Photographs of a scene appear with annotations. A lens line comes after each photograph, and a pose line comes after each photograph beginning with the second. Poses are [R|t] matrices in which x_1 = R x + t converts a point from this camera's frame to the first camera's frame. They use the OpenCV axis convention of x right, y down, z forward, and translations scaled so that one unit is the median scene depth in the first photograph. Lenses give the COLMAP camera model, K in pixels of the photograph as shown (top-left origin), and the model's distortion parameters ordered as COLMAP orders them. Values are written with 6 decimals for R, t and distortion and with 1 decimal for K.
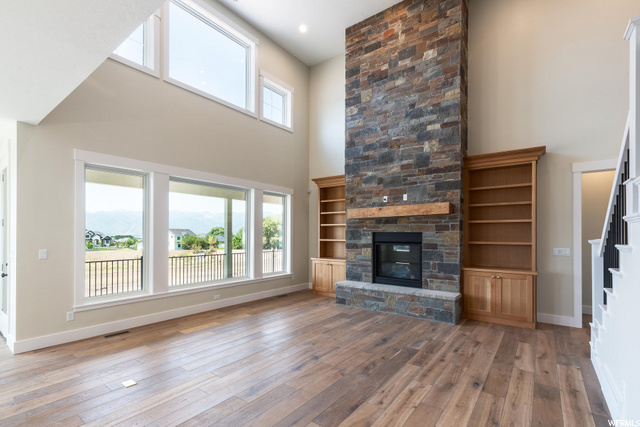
lens RADIAL K [[296.1, 0, 324.4], [0, 296.1, 234.0], [0, 0, 1]] dist [0.005406, 0.001066]
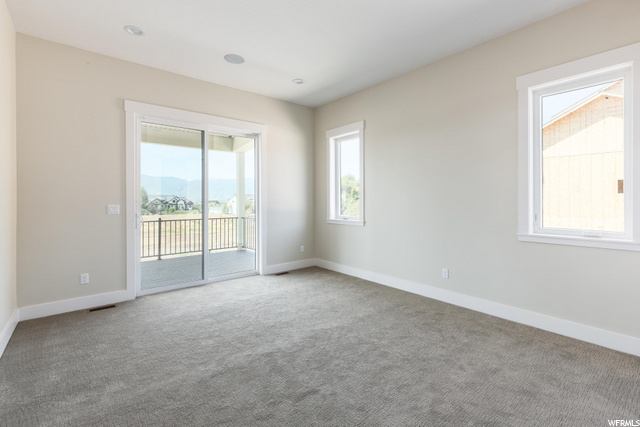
lens RADIAL K [[296.1, 0, 319.2], [0, 296.1, 199.2], [0, 0, 1]] dist [0.005406, 0.001066]
pose [[0.966511, -0.007216, -0.256522, 0.116289], [0.008007, 0.999966, 0.002042, 0.009187], [0.256499, -0.004028, 0.966536, 0.219330]]
